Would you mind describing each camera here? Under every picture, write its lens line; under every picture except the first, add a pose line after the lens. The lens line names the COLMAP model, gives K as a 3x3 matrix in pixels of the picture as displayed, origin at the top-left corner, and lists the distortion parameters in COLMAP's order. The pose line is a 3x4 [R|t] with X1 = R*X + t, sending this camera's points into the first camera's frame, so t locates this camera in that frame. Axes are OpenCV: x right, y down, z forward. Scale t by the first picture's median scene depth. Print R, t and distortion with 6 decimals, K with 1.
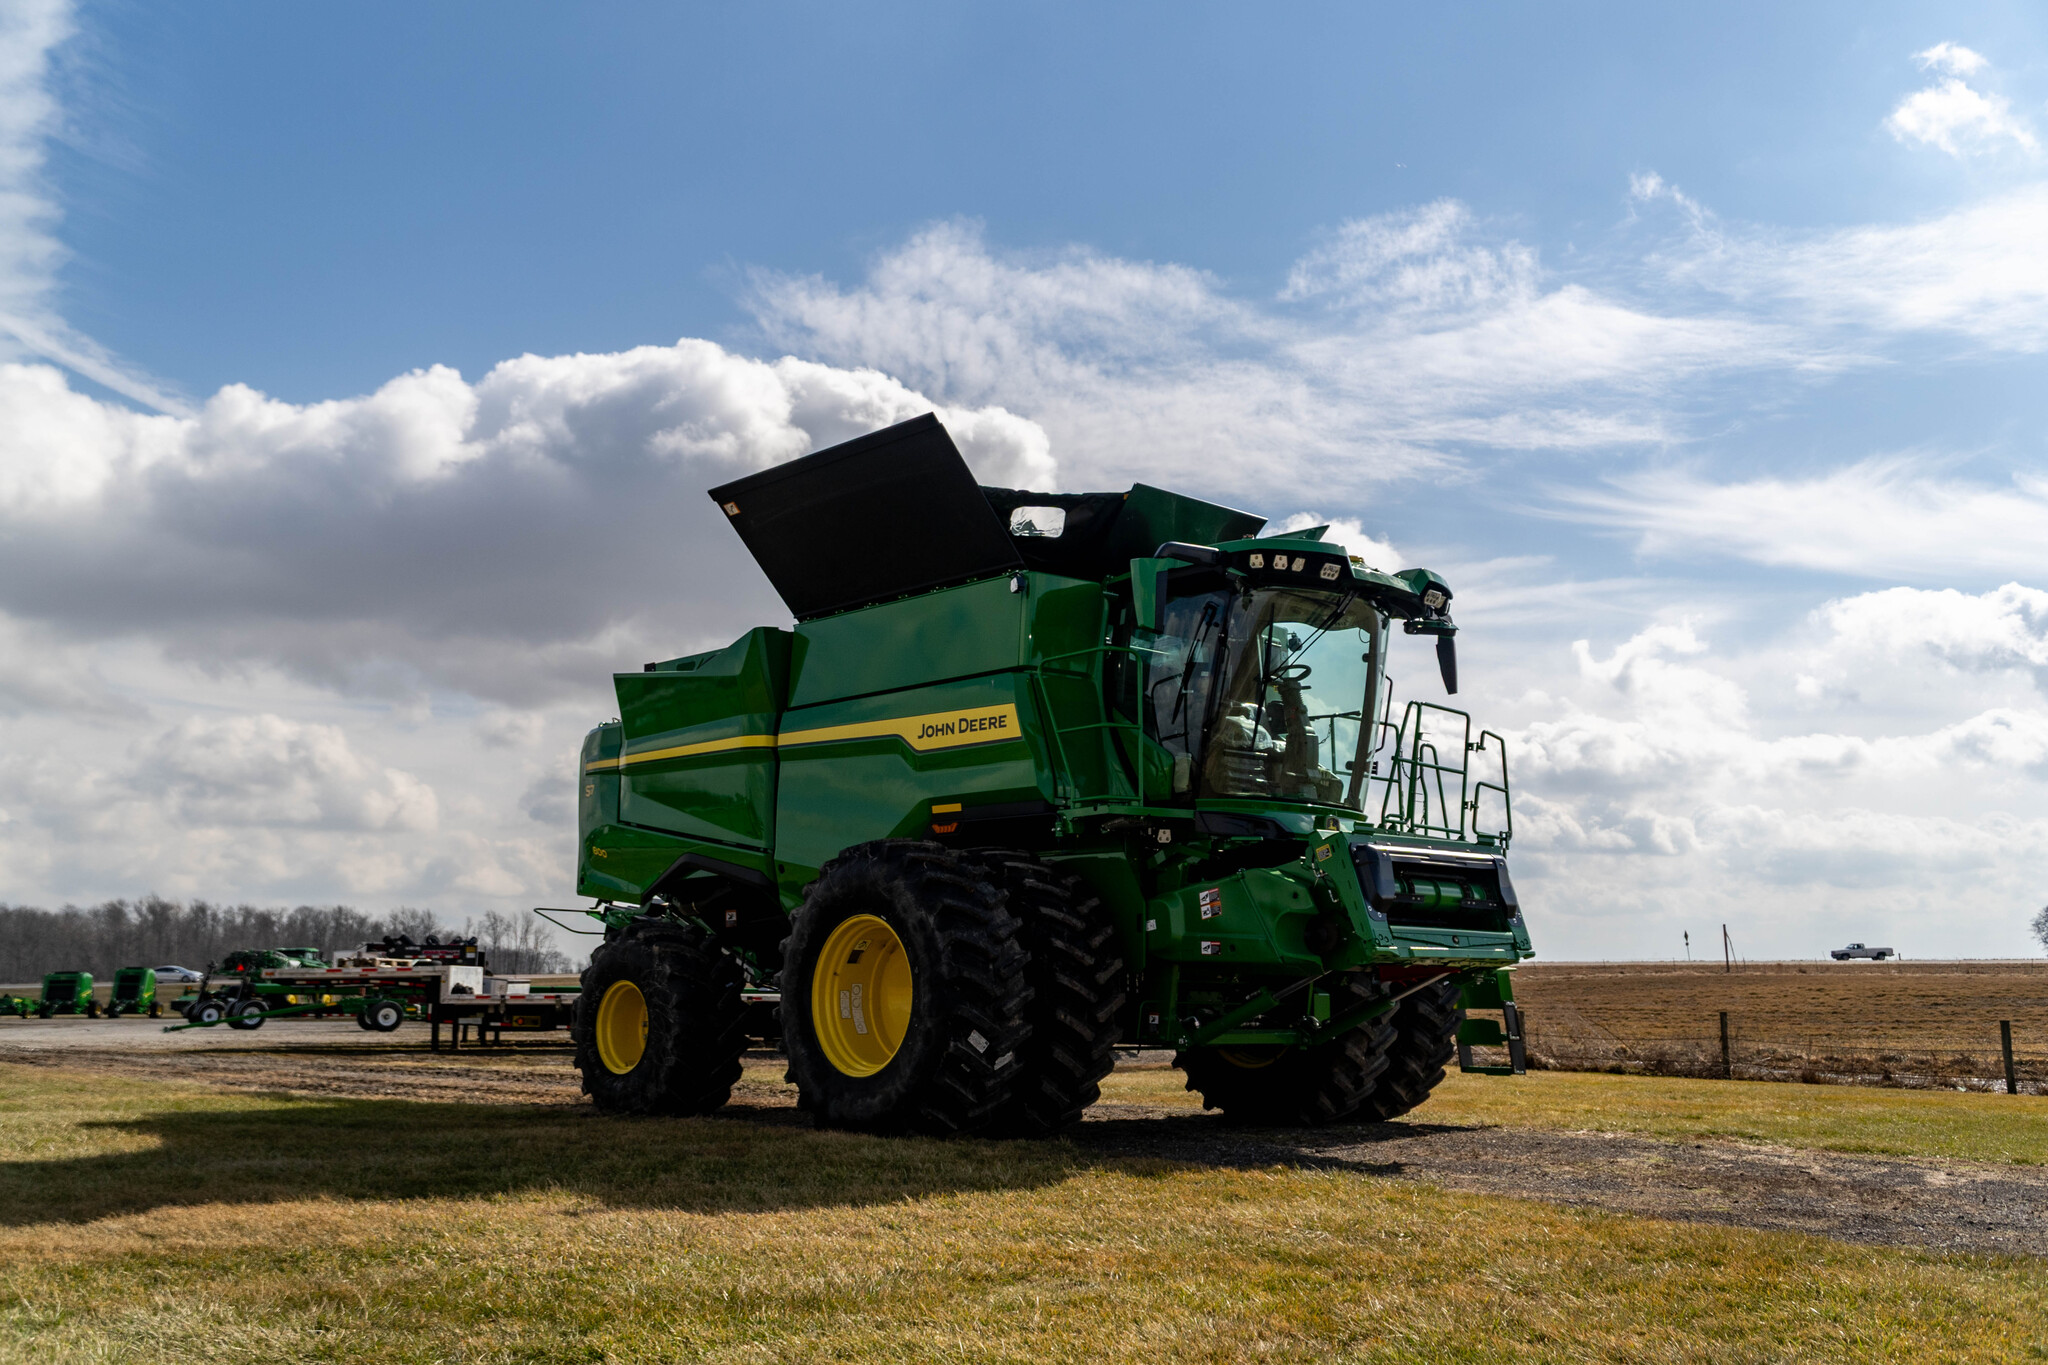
lens RADIAL K [[1903.8, 0, 1087.3], [0, 1903.8, 691.1], [0, 0, 1]] dist [0.002504, -0.007903]
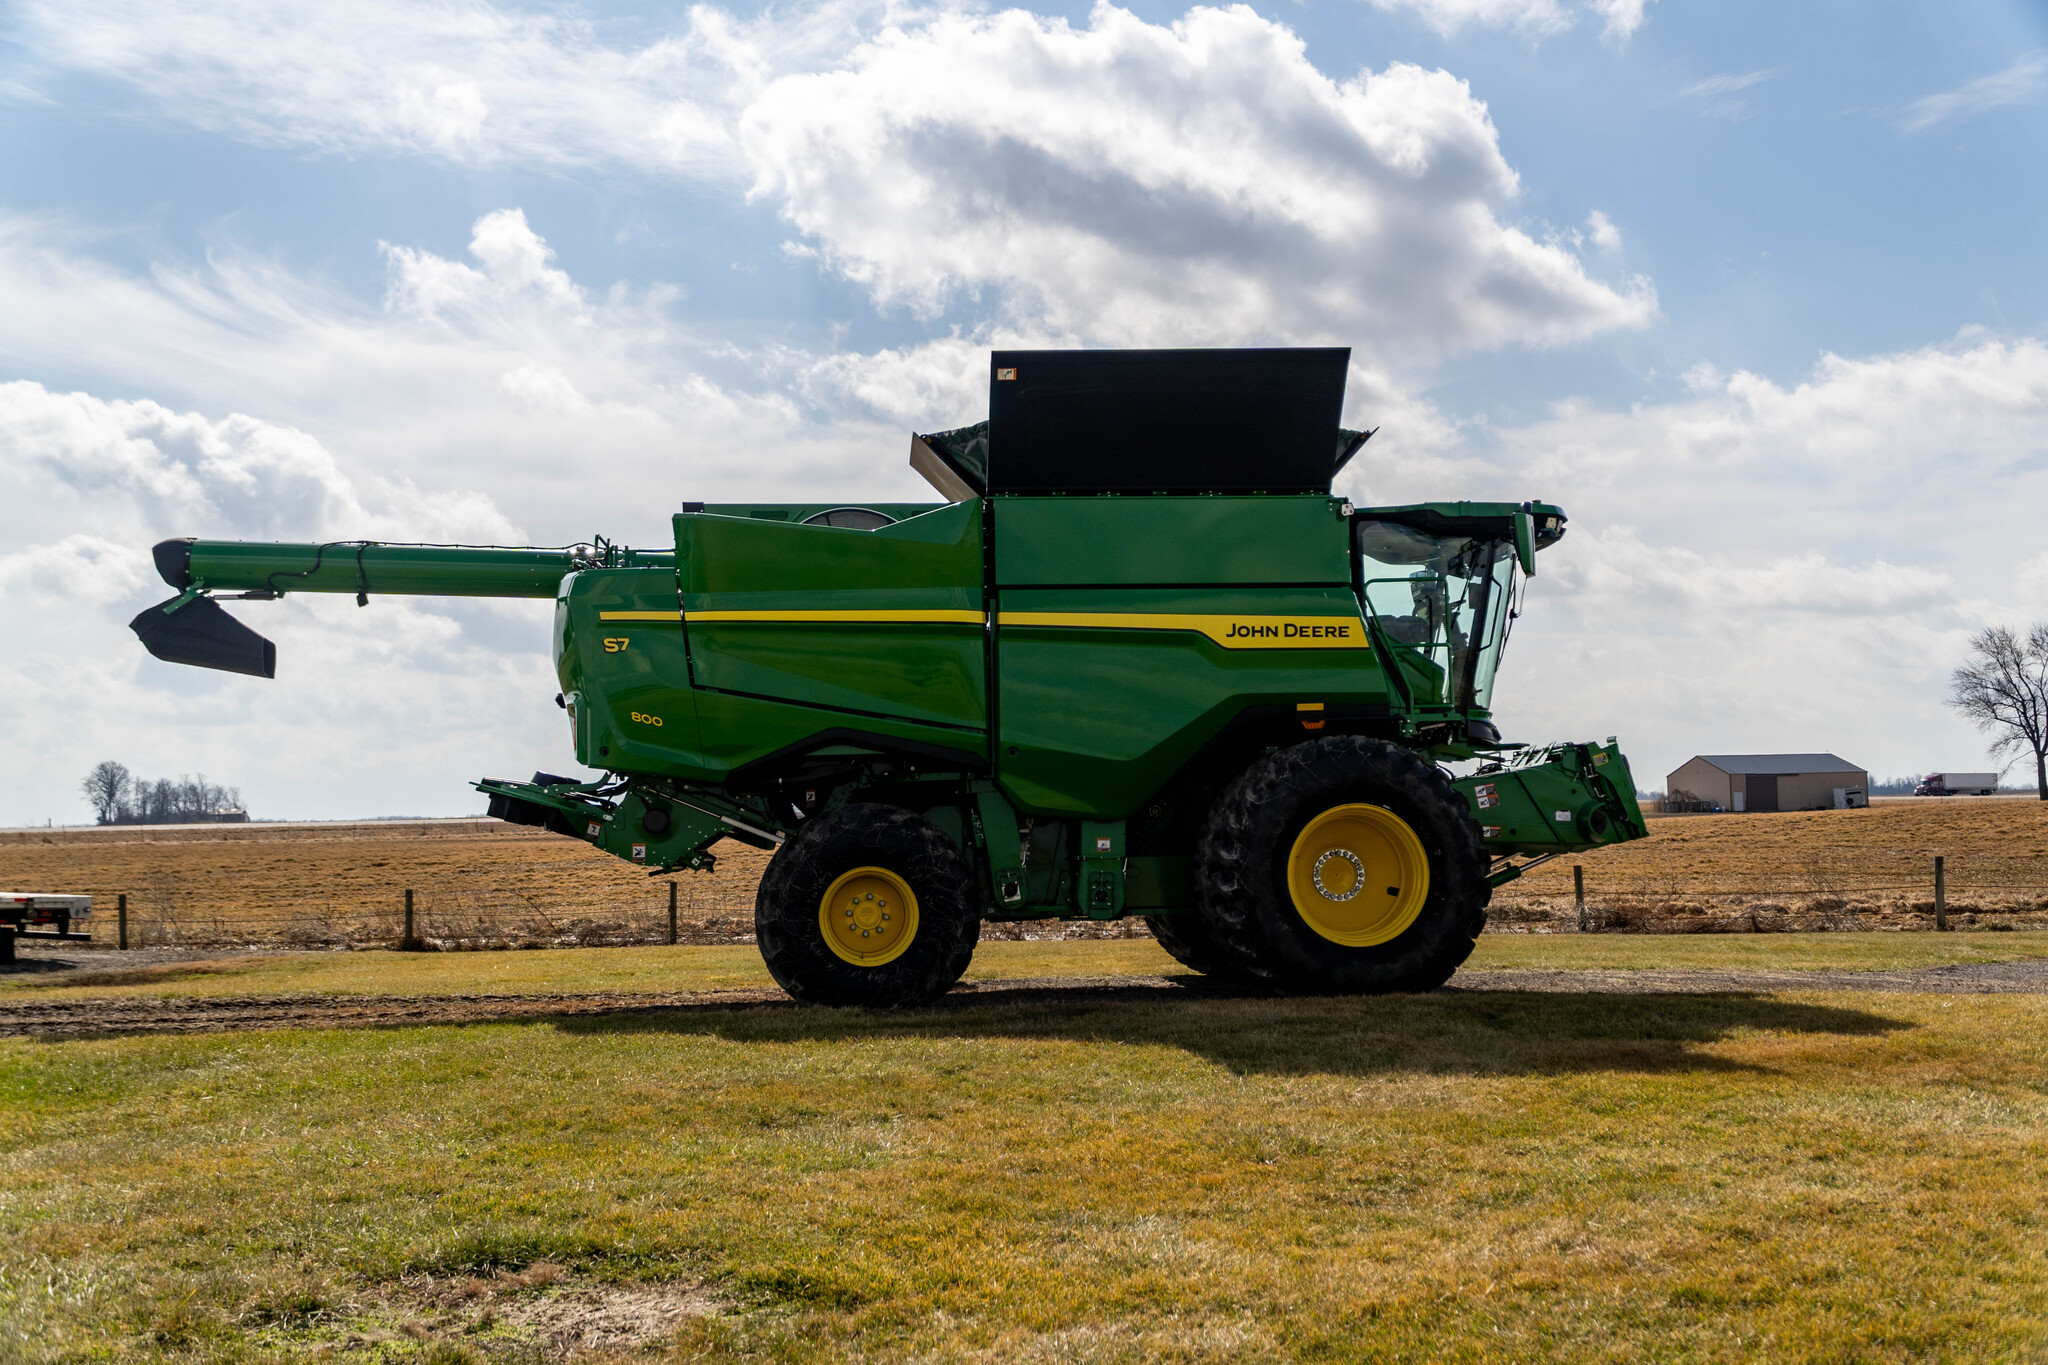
lens RADIAL K [[2293.0, 0, 998.9], [0, 2293.0, 756.4], [0, 0, 1]] dist [0.056233, -0.018487]
pose [[0.644973, 0.020461, 0.763932, -1.153333], [-0.105113, 0.992516, 0.062161, 0.025021], [-0.756942, -0.120392, 0.642296, 0.265425]]
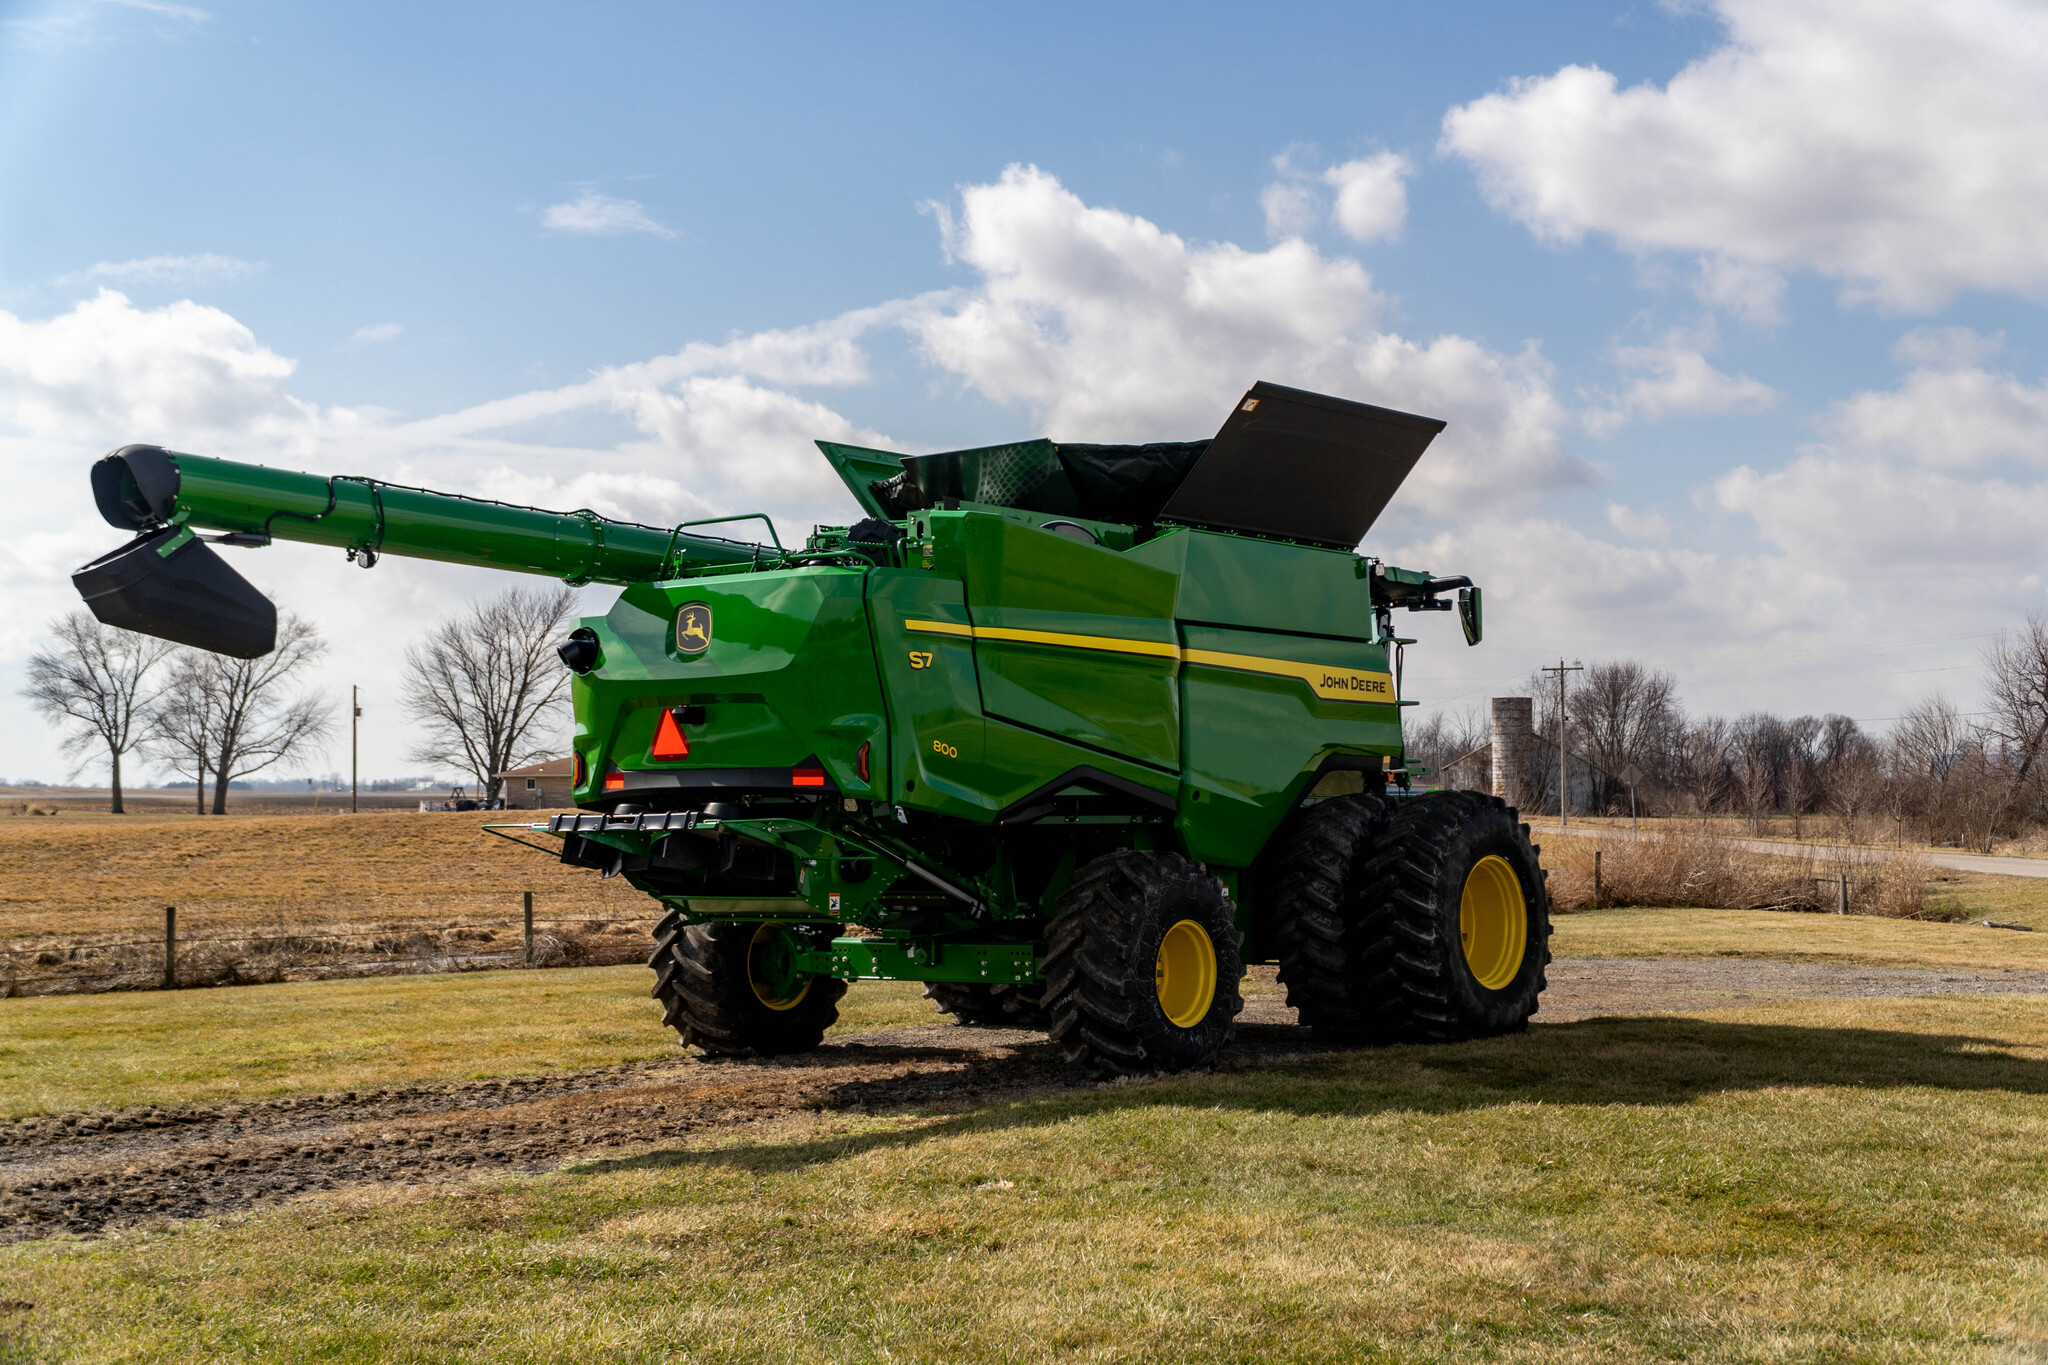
lens RADIAL K [[2613.5, 0, 1052.6], [0, 2613.5, 681.9], [0, 0, 1]] dist [0.038437, 0.031639]
pose [[-0.124653, 0.056551, 0.990587, -1.537650], [-0.152637, 0.985397, -0.075462, 0.157398], [-0.980389, -0.160607, -0.114201, 1.321931]]
